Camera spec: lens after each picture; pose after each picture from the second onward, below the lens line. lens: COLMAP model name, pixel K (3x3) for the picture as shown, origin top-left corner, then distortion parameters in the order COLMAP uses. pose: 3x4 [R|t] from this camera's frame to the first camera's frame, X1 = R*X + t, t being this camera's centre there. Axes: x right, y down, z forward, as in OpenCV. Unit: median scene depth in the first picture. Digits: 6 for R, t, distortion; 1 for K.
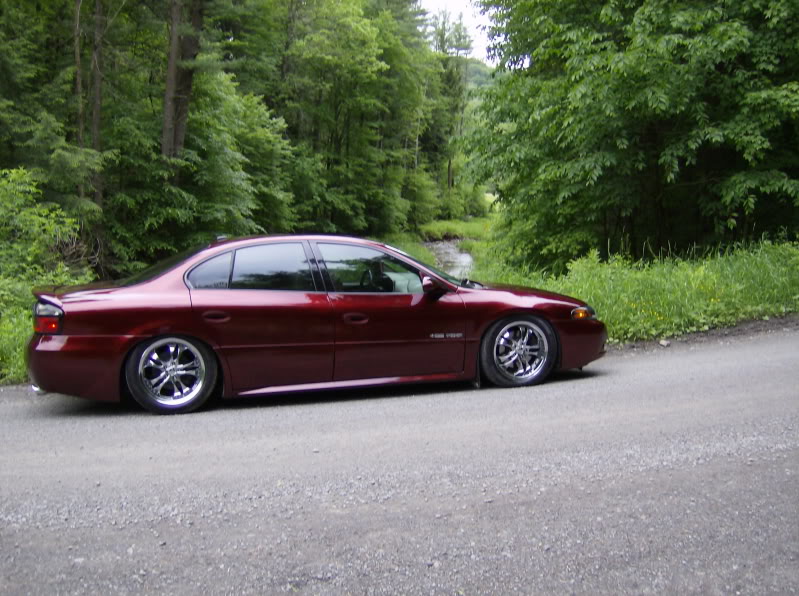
lens RADIAL K [[1064.5, 0, 399.5], [0, 1064.5, 298.0], [0, 0, 1]] dist [-0.234256, 0.441918]
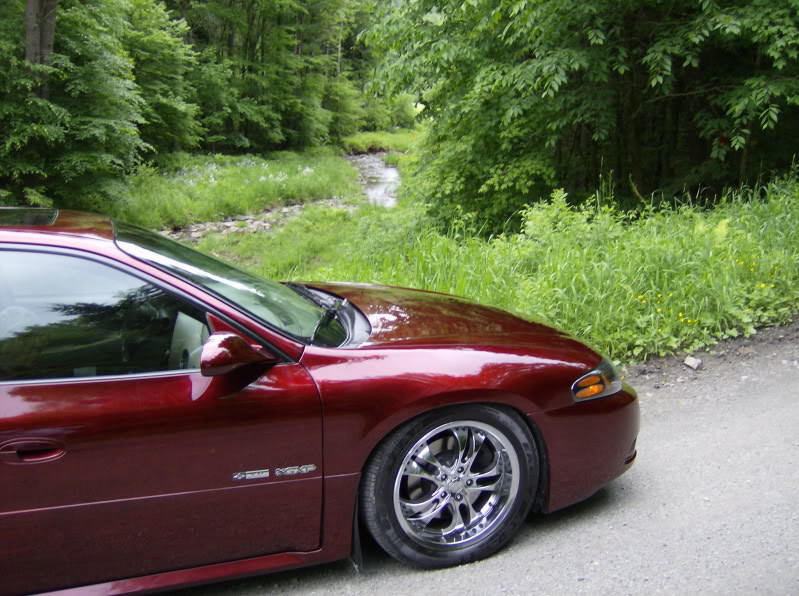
lens RADIAL K [[1064.5, 0, 399.5], [0, 1064.5, 298.0], [0, 0, 1]] dist [-0.234256, 0.441918]
pose [[0.997823, -0.010966, 0.065026, 0.014664], [0.005404, 0.996357, 0.085113, -0.014891], [-0.065722, -0.084576, 0.994247, 0.133995]]
